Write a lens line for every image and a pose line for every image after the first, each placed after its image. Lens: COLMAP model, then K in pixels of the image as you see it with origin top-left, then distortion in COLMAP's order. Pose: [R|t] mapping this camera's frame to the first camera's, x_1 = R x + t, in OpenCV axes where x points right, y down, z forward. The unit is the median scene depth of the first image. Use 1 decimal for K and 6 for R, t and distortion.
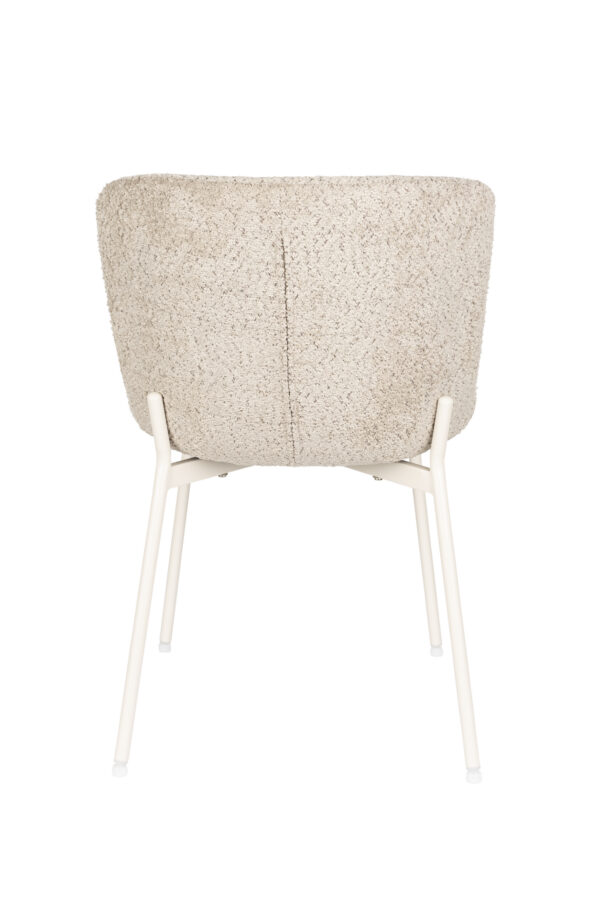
lens RADIAL K [[1342.2, 0, 300.6], [0, 1342.2, 453.0], [0, 0, 1]] dist [0.023399, 0.000000]
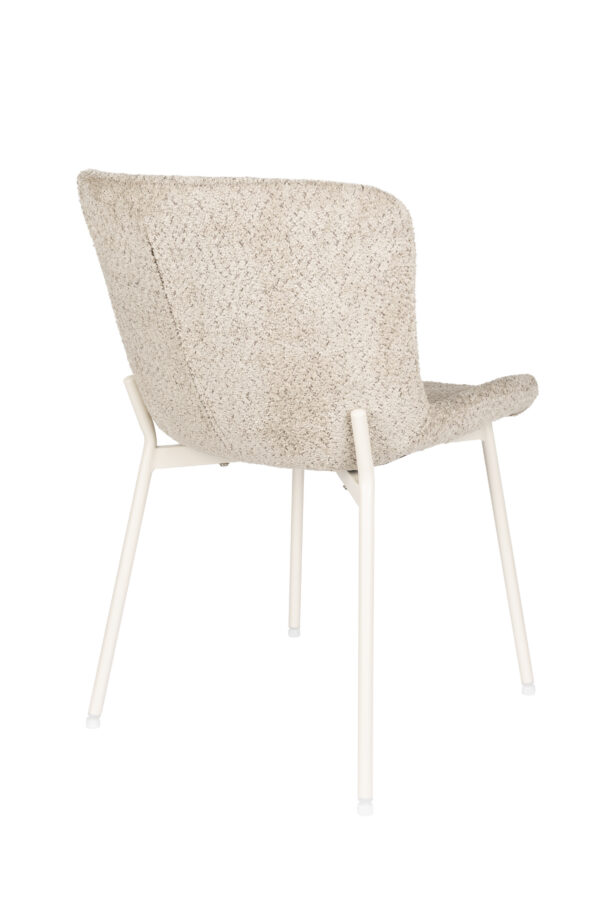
lens RADIAL K [[1342.2, 0, 299.9], [0, 1342.2, 447.0], [0, 0, 1]] dist [0.023399, 0.000000]
pose [[0.872973, 0.122667, -0.472091, 0.580074], [-0.123896, 0.991882, 0.028624, -0.040879], [0.471770, 0.033502, 0.881085, 0.146407]]
